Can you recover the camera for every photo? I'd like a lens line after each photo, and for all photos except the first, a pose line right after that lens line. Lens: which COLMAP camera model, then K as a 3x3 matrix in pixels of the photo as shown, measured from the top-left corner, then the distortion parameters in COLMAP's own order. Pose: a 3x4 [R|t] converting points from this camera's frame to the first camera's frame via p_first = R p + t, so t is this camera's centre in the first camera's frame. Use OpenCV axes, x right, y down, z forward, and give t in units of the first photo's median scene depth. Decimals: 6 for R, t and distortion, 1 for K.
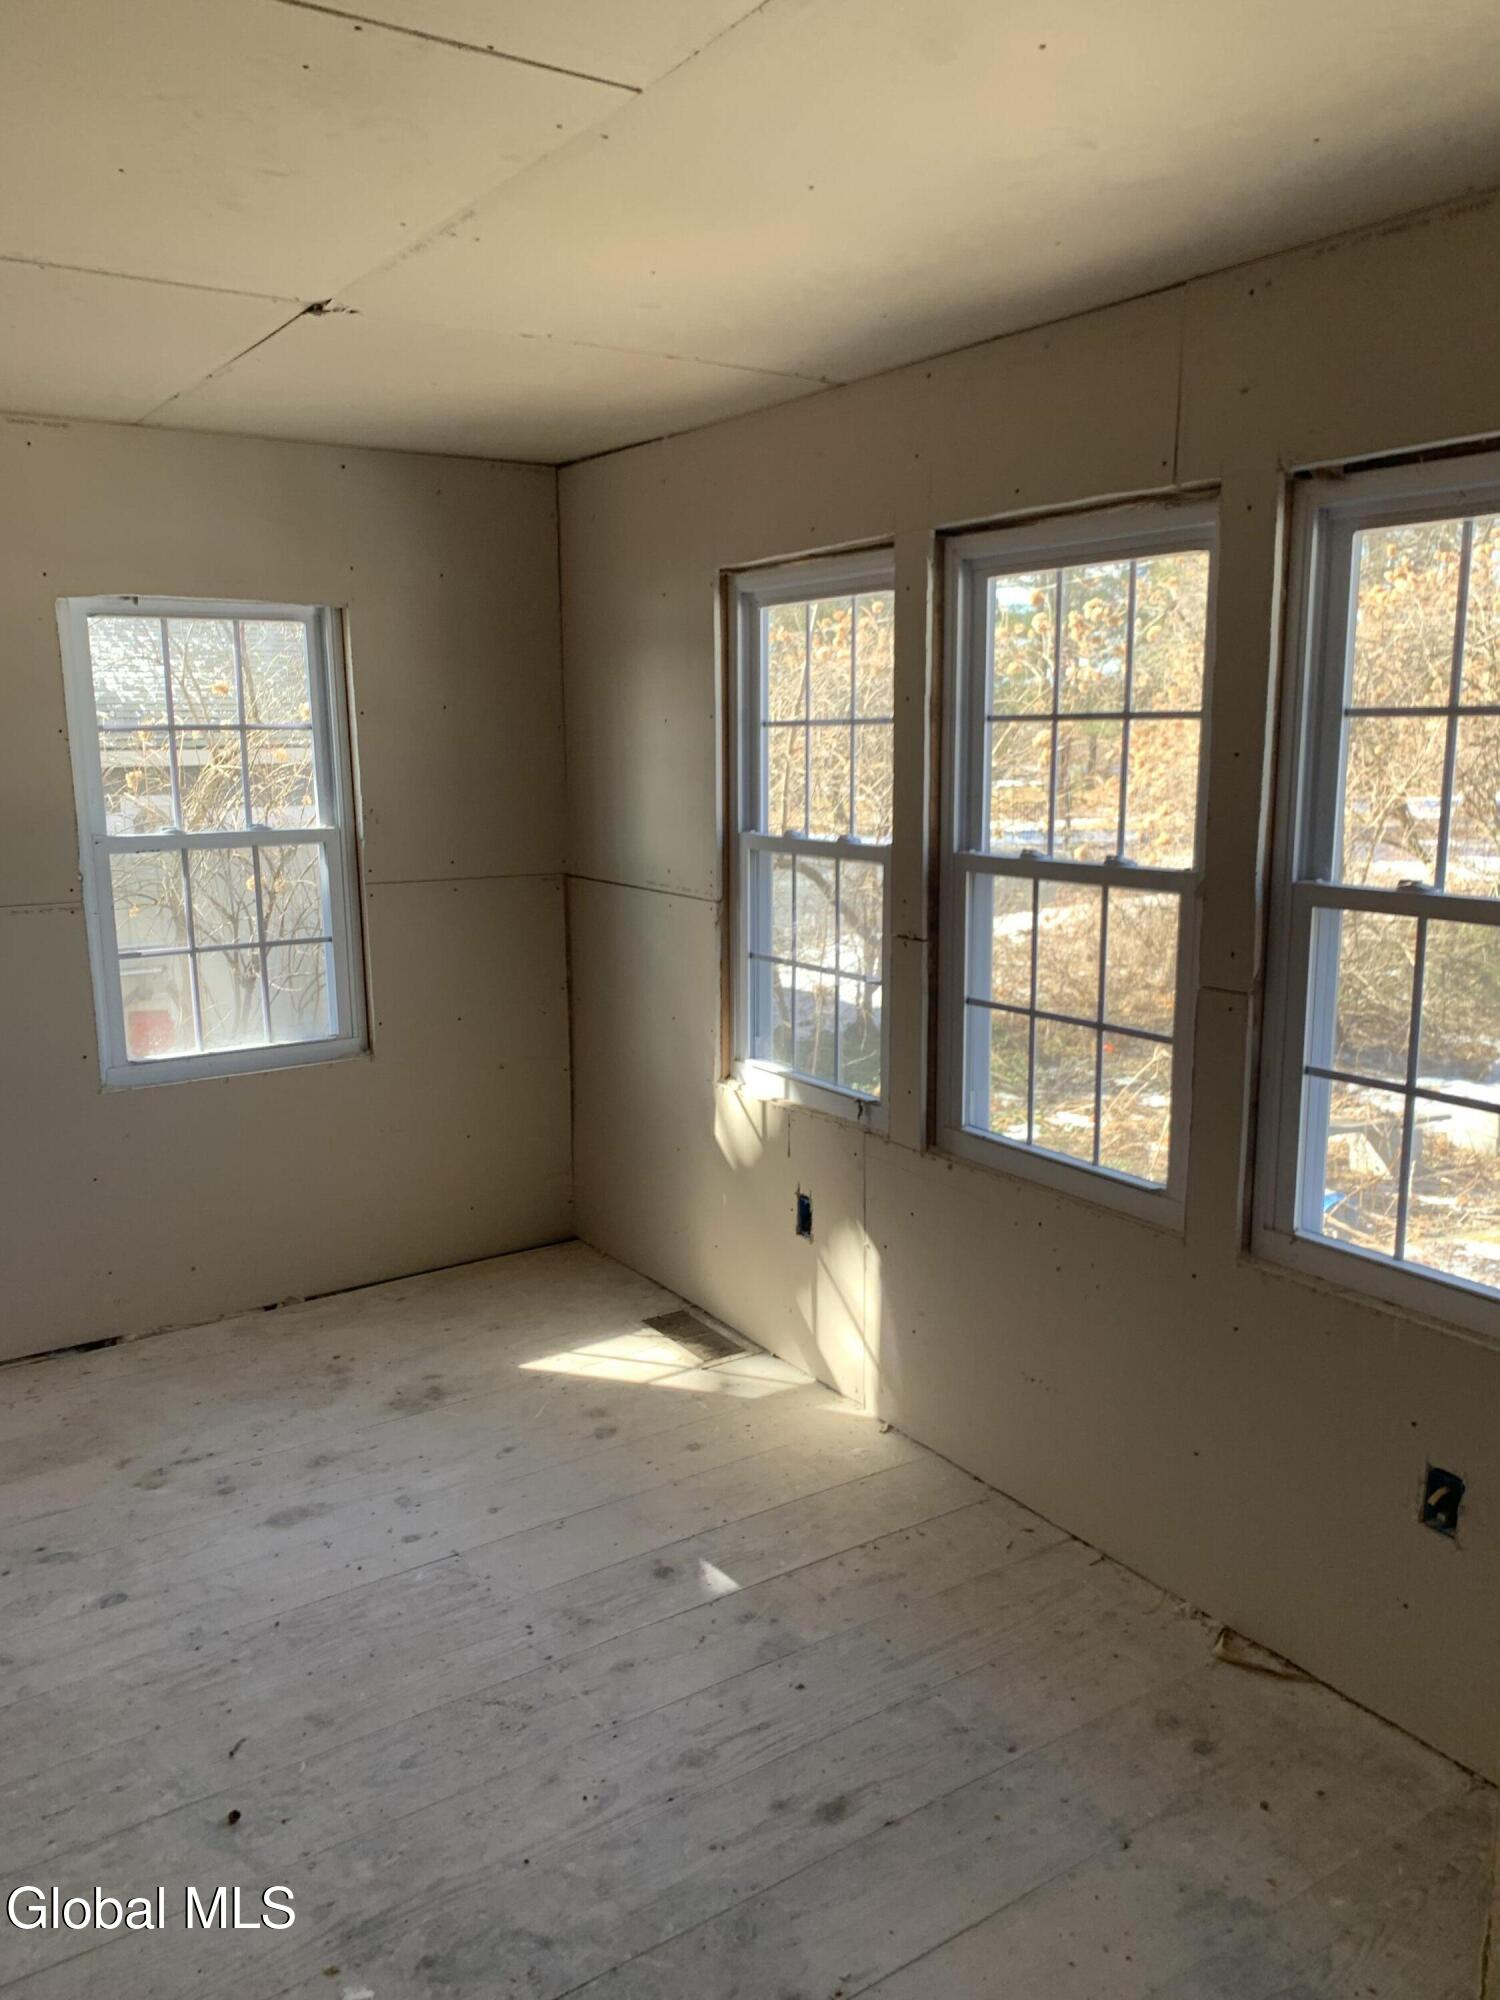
lens RADIAL K [[1526.3, 0, 752.9], [0, 1526.3, 1011.9], [0, 0, 1]] dist [0.060328, -0.085771]
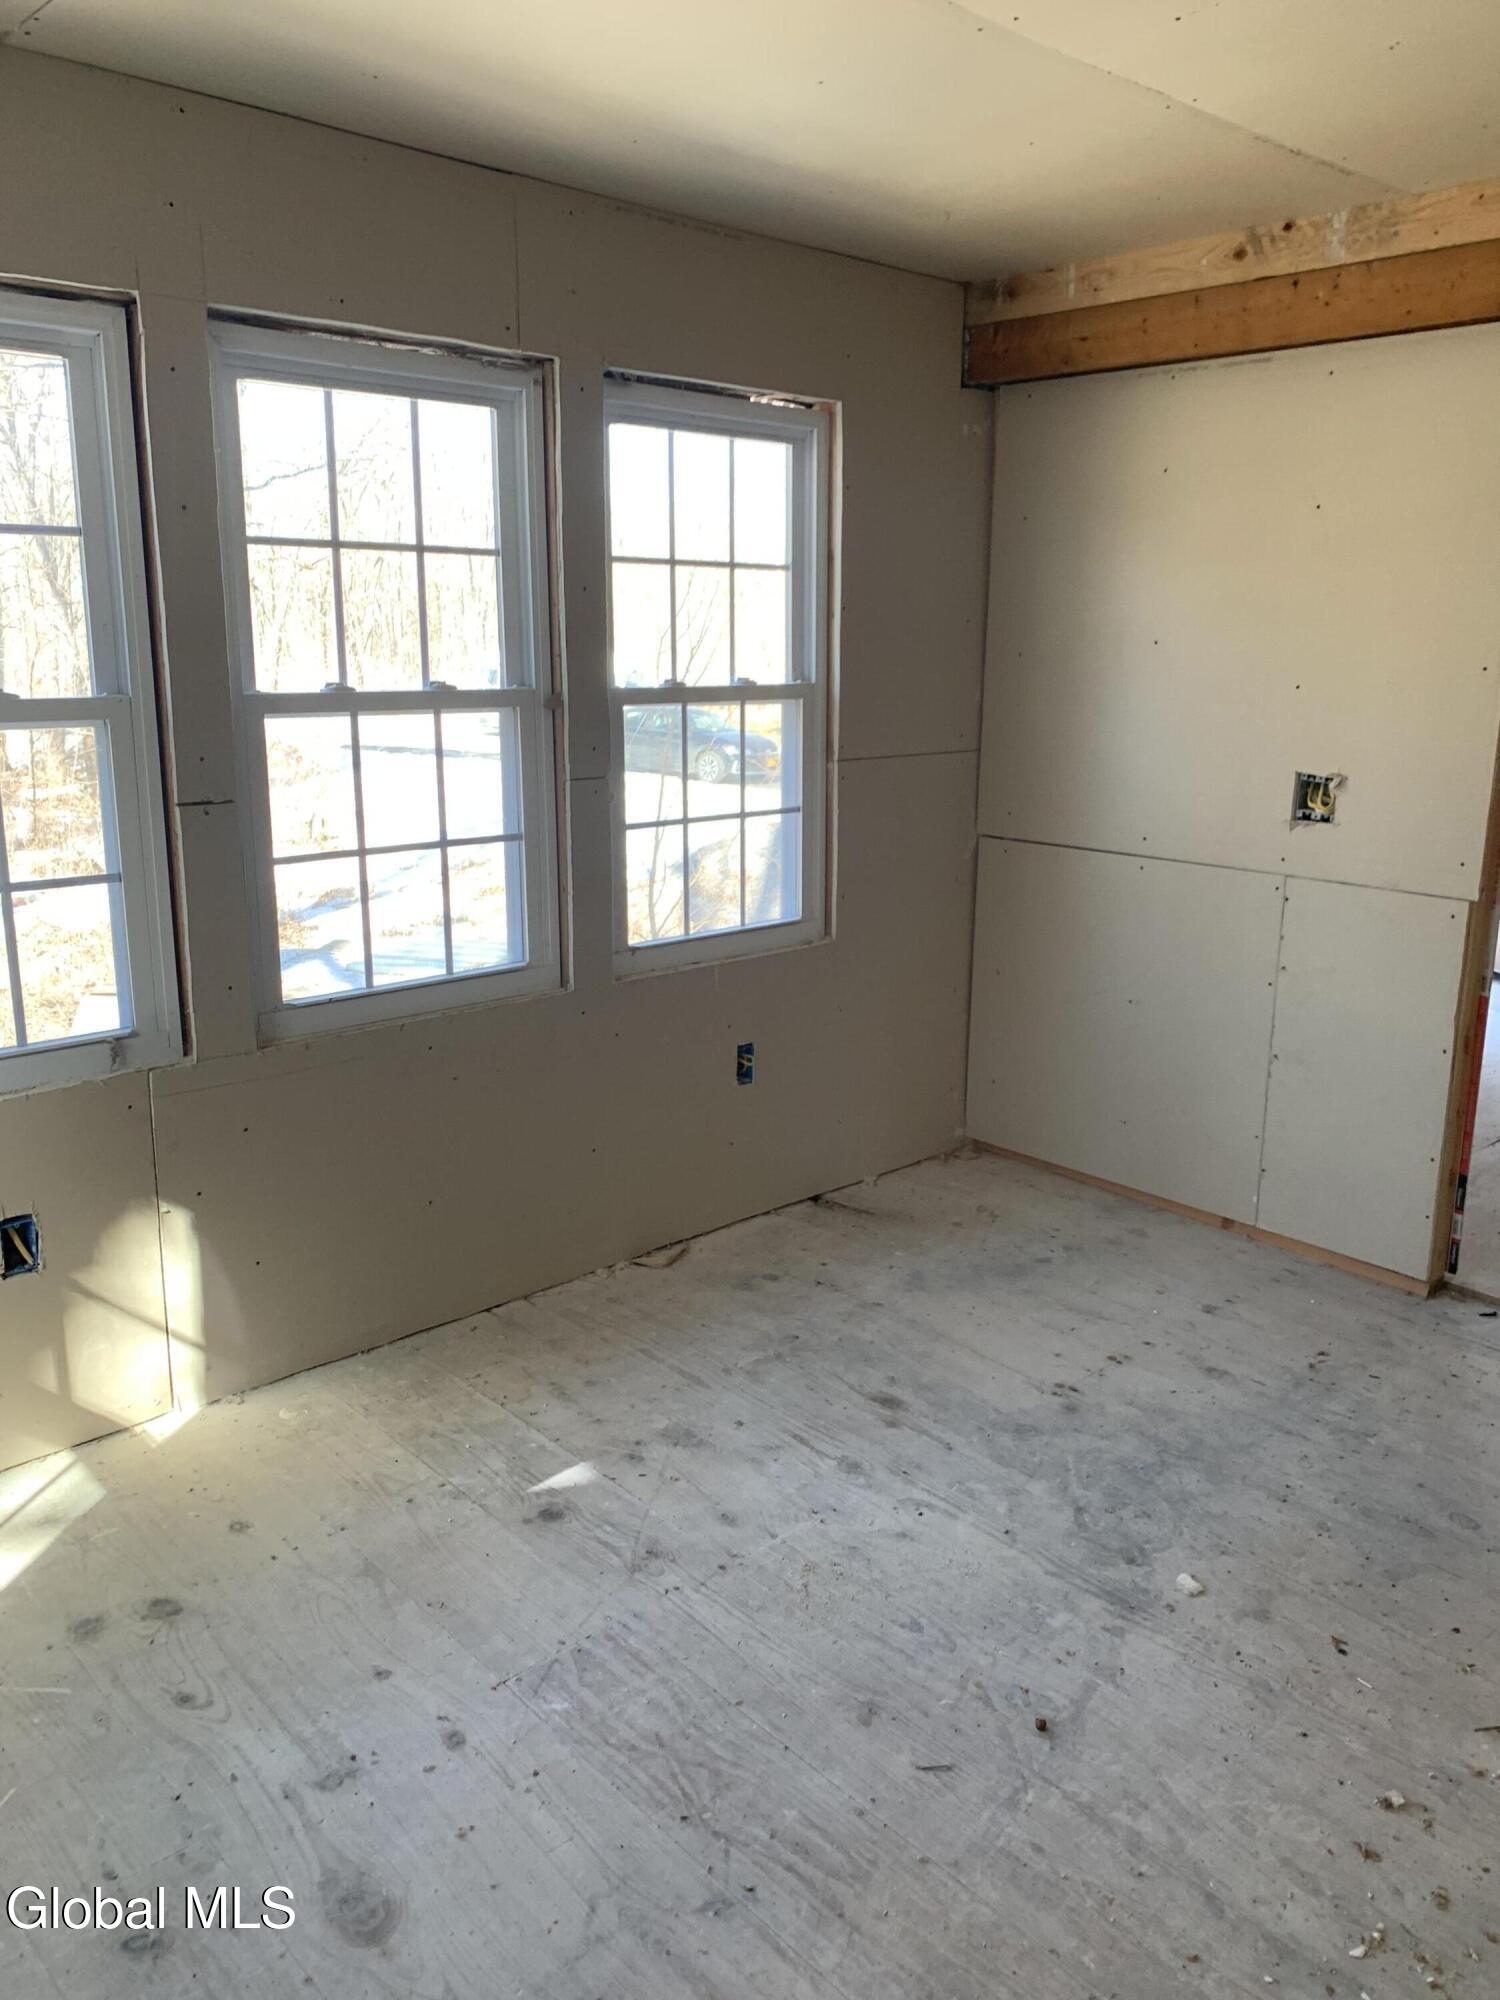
lens RADIAL K [[1526.3, 0, 755.1], [0, 1526.3, 990.9], [0, 0, 1]] dist [0.060328, -0.085771]
pose [[-0.149018, -0.234147, 0.960713, -0.970839], [0.171891, 0.950635, 0.258353, -0.150200], [-0.973780, 0.203638, -0.101414, 1.032576]]
